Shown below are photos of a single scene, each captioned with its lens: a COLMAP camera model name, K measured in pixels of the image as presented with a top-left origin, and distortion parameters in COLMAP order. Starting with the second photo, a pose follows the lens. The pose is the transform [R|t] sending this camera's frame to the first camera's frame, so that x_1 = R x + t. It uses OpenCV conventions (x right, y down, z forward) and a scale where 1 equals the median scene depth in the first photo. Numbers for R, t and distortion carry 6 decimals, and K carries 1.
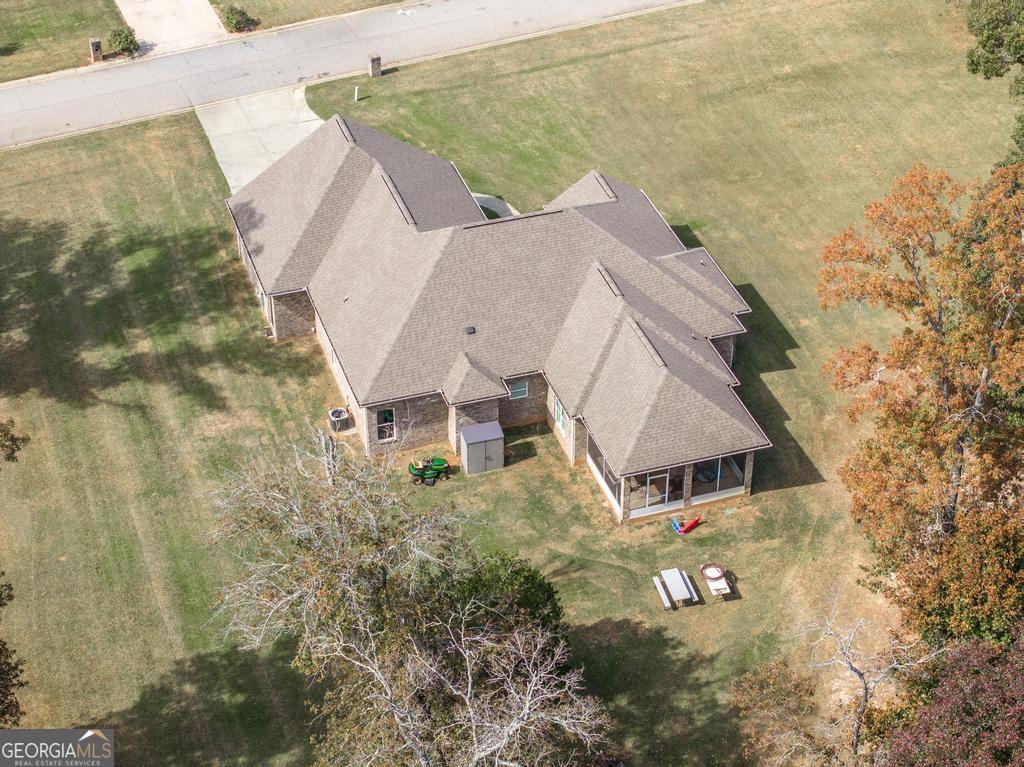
lens RADIAL K [[2059.0, 0, 511.2], [0, 2059.0, 383.2], [0, 0, 1]] dist [-0.105310, 0.000000]
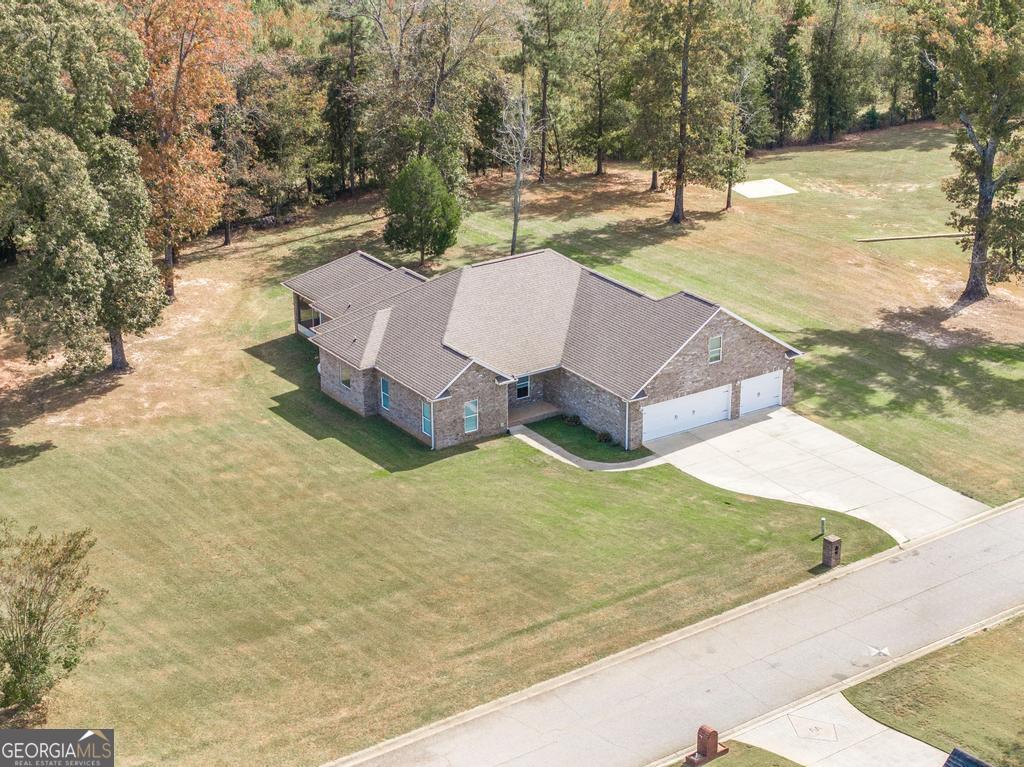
lens RADIAL K [[2059.0, 0, 514.1], [0, 2059.0, 384.7], [0, 0, 1]] dist [-0.105310, 0.000000]
pose [[-0.965582, 0.102740, -0.238946, 0.282967], [-0.147023, 0.542232, 0.827266, -1.003446], [0.214557, 0.833924, -0.508464, 1.617028]]
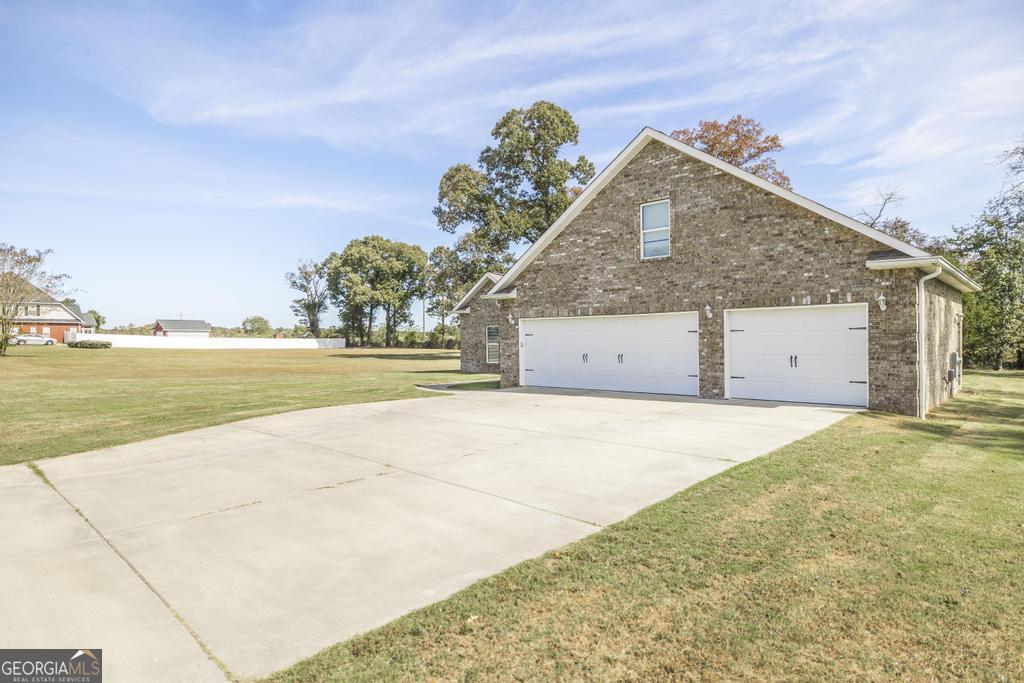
lens RADIAL K [[576.1, 0, 513.5], [0, 576.1, 342.3], [0, 0, 1]] dist [0.003372, 0.000130]
pose [[-0.479120, 0.003713, 0.877741, -0.203209], [0.527766, 0.800256, 0.284699, -0.154012], [-0.701360, 0.599648, -0.385378, 1.164867]]
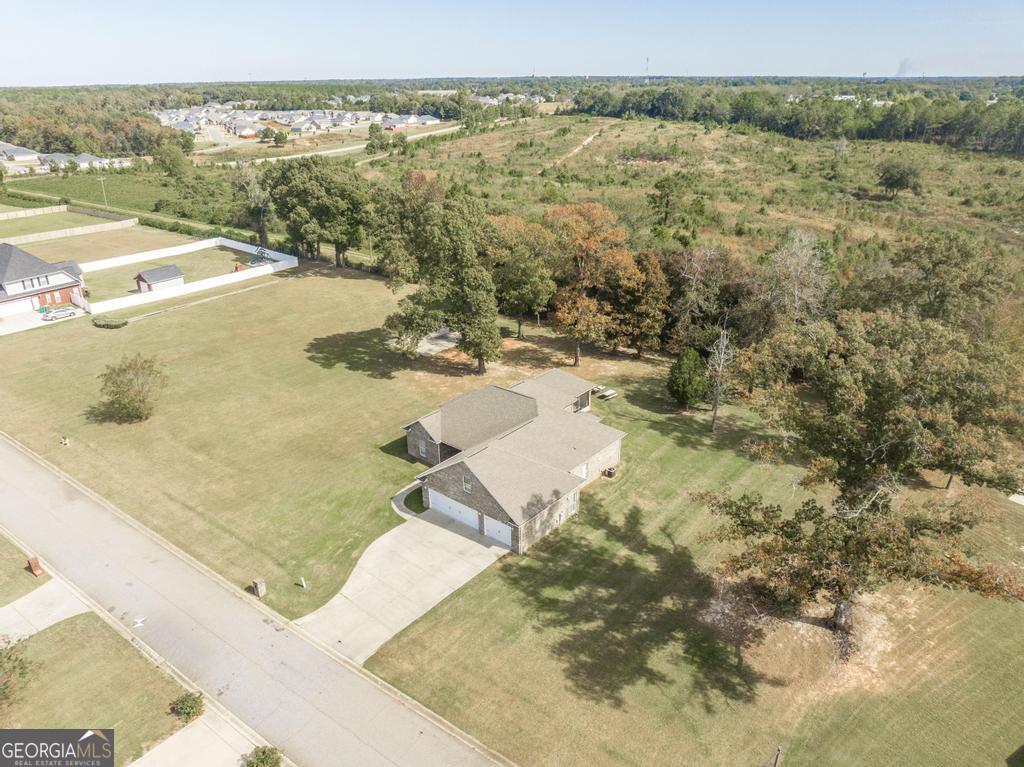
lens RADIAL K [[716.3, 0, 513.2], [0, 716.3, 380.7], [0, 0, 1]] dist [-0.030510, -0.005658]
pose [[-0.522008, -0.328597, 0.787103, -0.554546], [0.513571, 0.615691, 0.597637, -0.509159], [-0.680994, 0.716204, -0.152638, 1.065153]]
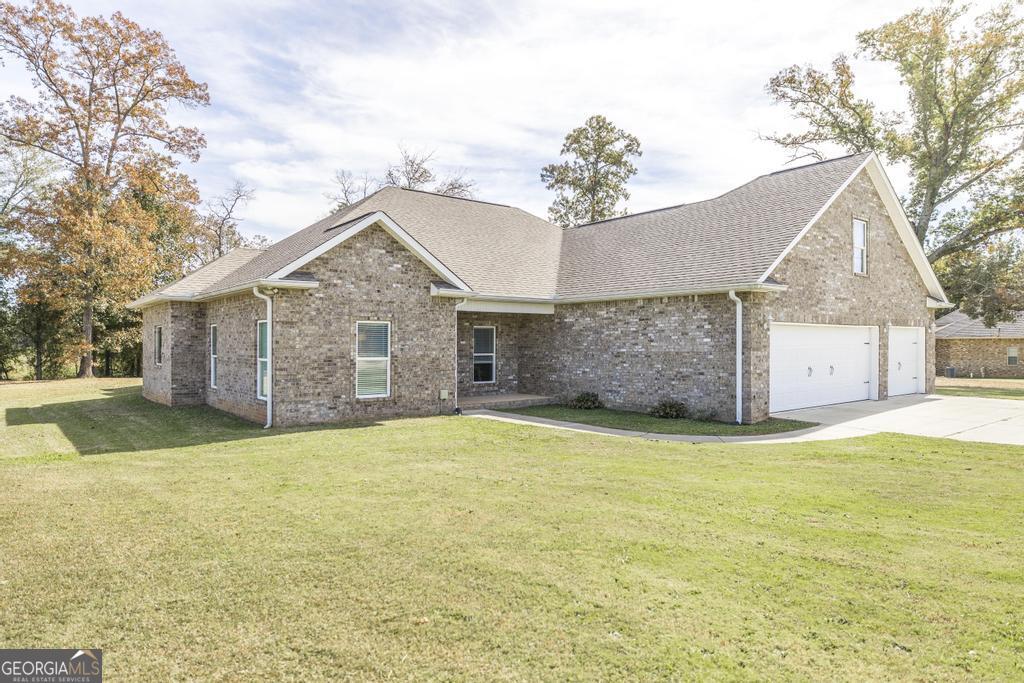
lens RADIAL K [[626.0, 0, 513.1], [0, 626.0, 342.5], [0, 0, 1]] dist [0.005478, 0.001349]
pose [[-0.939501, 0.001575, -0.342542, 0.063065], [-0.201963, 0.805144, 0.557633, -0.171316], [0.276674, 0.593078, -0.756116, 1.183602]]
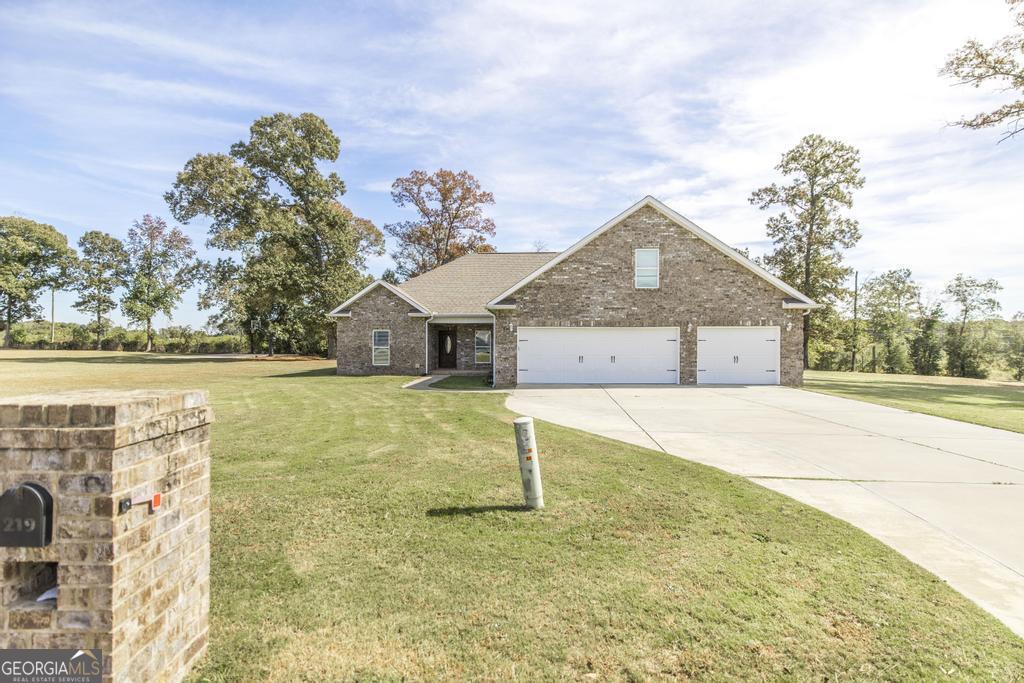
lens RADIAL K [[489.3, 0, 506.9], [0, 489.3, 341.9], [0, 0, 1]] dist [-0.004636, -0.000103]
pose [[-0.931716, 0.000000, 0.363187, -0.105416], [0.215788, 0.804354, 0.553579, -0.205209], [-0.292131, 0.594150, -0.749430, 1.231139]]
